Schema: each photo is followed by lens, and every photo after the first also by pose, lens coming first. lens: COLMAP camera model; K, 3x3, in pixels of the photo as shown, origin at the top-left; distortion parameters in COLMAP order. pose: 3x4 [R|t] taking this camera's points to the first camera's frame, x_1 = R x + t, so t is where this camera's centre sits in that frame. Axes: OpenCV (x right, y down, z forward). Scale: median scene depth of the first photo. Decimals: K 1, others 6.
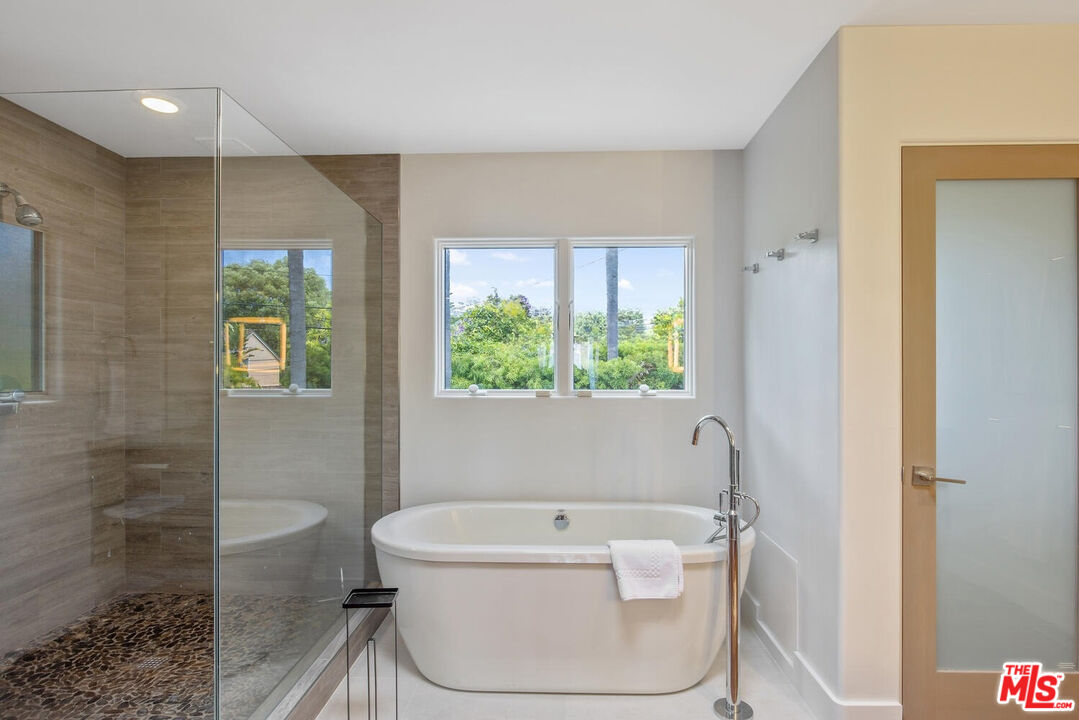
lens RADIAL K [[556.8, 0, 544.8], [0, 556.8, 366.4], [0, 0, 1]] dist [-0.003157, -0.000423]
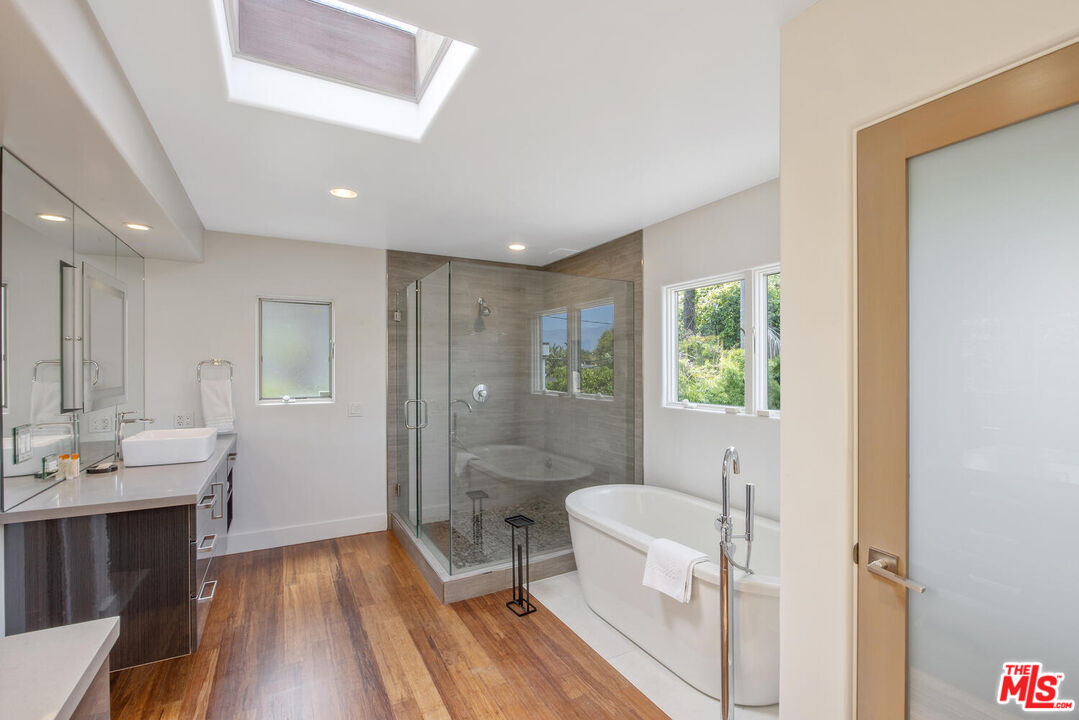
lens RADIAL K [[478.0, 0, 547.8], [0, 478.0, 357.7], [0, 0, 1]] dist [-0.000769, 0.000073]
pose [[0.516862, -0.016519, -0.855909, 0.638382], [0.005199, 0.999856, -0.016157, -0.044508], [0.856053, 0.003901, 0.516873, 0.181017]]
